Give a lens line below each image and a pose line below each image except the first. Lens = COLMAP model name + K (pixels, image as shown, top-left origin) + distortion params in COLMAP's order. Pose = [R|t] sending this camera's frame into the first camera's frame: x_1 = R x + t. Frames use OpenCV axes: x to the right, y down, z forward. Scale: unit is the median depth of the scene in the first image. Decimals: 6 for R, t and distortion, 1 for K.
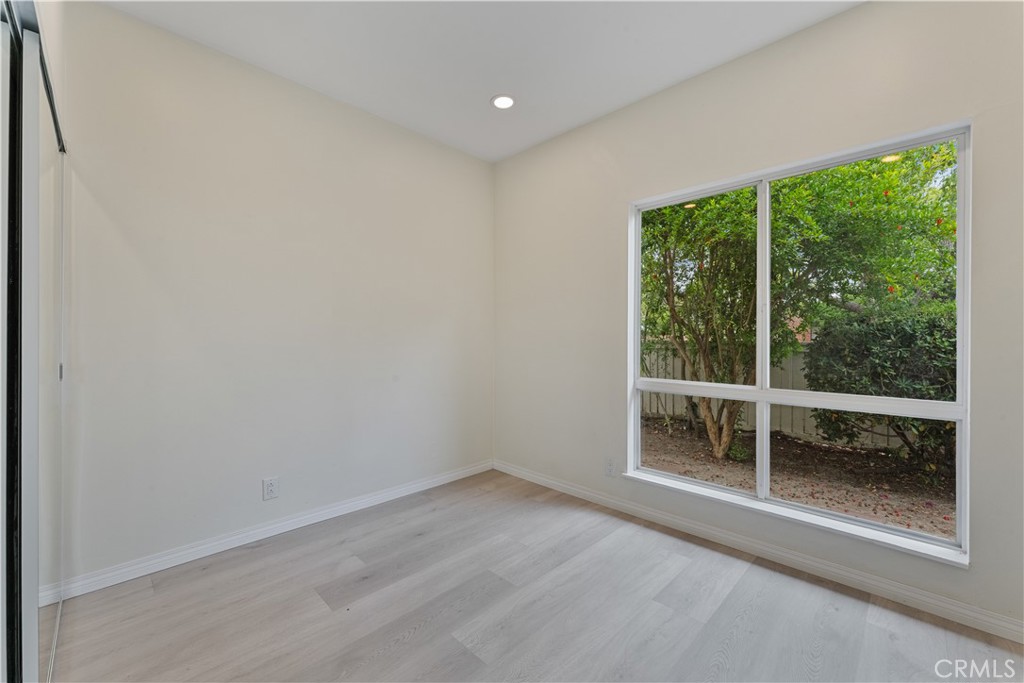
lens RADIAL K [[413.5, 0, 508.4], [0, 413.5, 331.4], [0, 0, 1]] dist [0.000592, 0.000150]
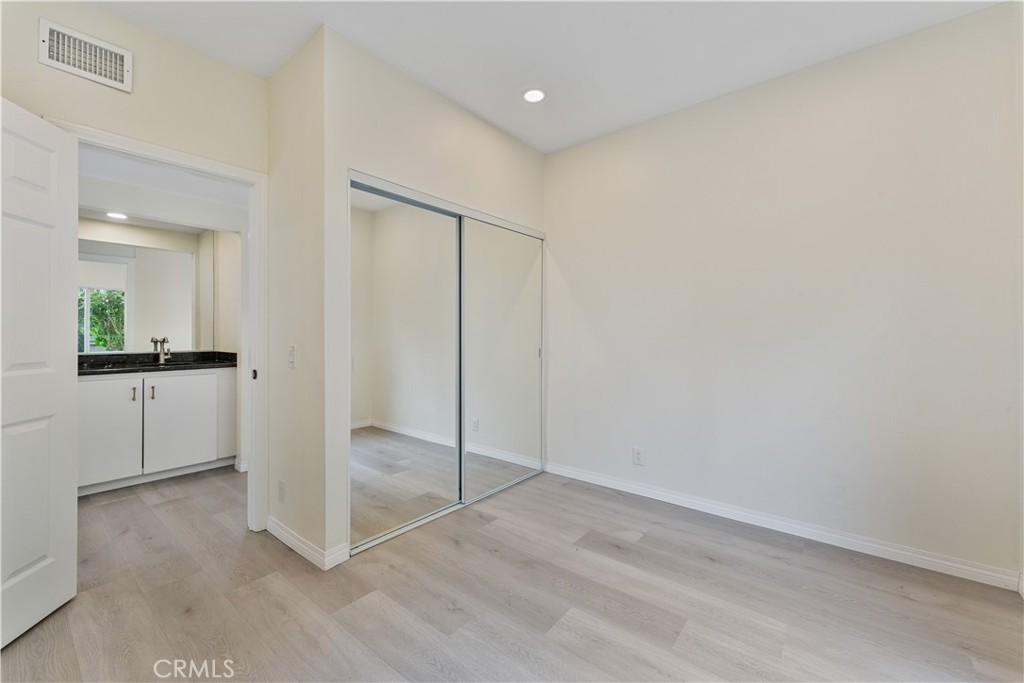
lens RADIAL K [[413.5, 0, 508.4], [0, 413.5, 331.4], [0, 0, 1]] dist [0.000592, 0.000150]
pose [[0.099658, -0.006463, -0.995001, 0.700620], [0.013196, 0.999900, -0.005173, 0.003303], [0.994934, -0.012615, 0.099733, 0.543769]]
